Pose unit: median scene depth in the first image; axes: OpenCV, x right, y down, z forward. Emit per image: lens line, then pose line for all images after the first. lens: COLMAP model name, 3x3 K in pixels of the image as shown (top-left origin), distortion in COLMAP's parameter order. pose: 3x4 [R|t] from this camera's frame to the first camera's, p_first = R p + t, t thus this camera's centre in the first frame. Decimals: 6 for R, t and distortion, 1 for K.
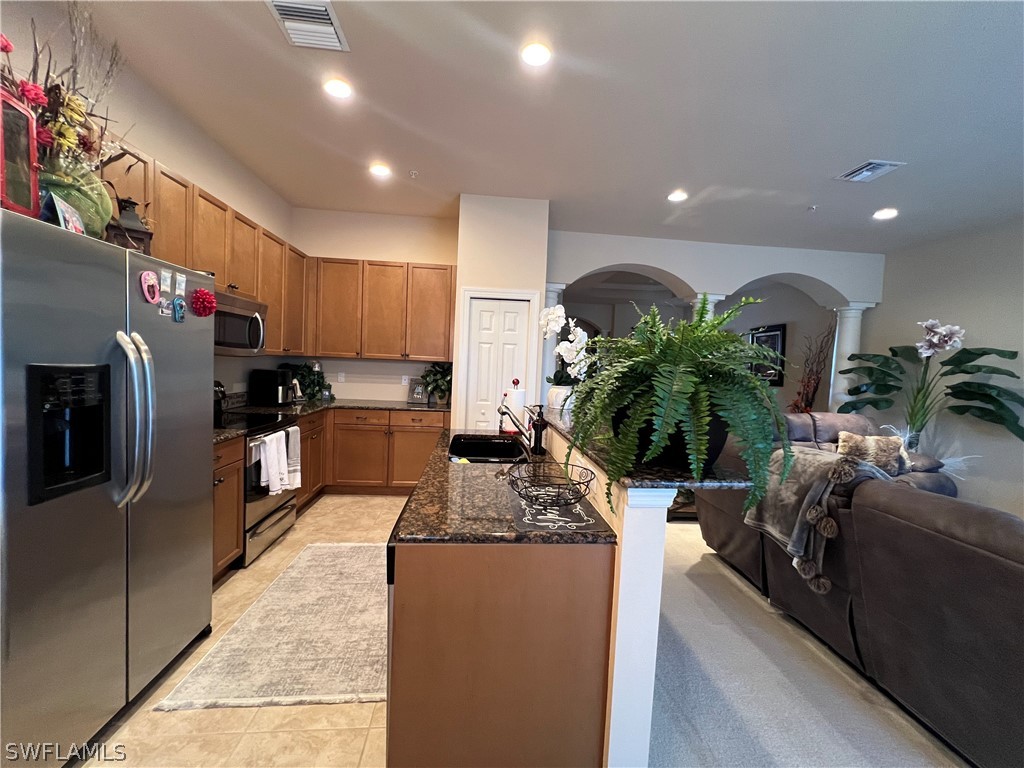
lens RADIAL K [[409.6, 0, 512.8], [0, 409.6, 380.8], [0, 0, 1]] dist [0.001117, 0.000989]
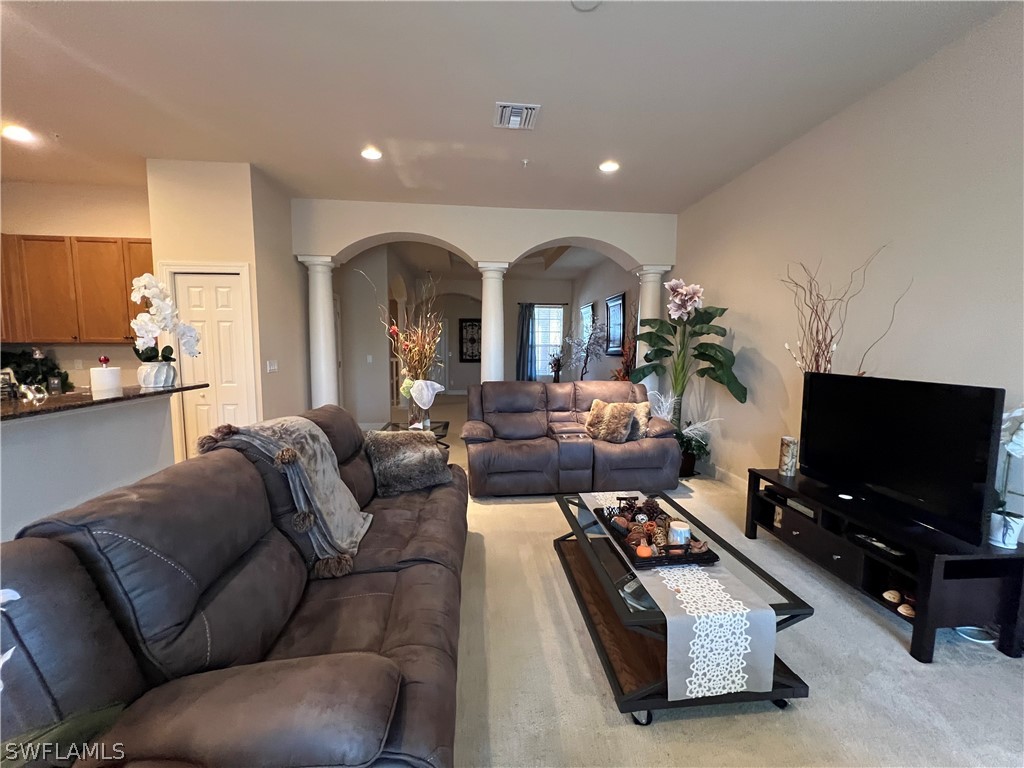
lens RADIAL K [[409.6, 0, 510.8], [0, 409.6, 382.8], [0, 0, 1]] dist [0.001117, 0.000989]
pose [[0.999041, -0.040691, 0.016190, 0.614748], [0.039899, 0.998119, 0.046541, 0.032925], [-0.018054, -0.045851, 0.998785, 0.039947]]
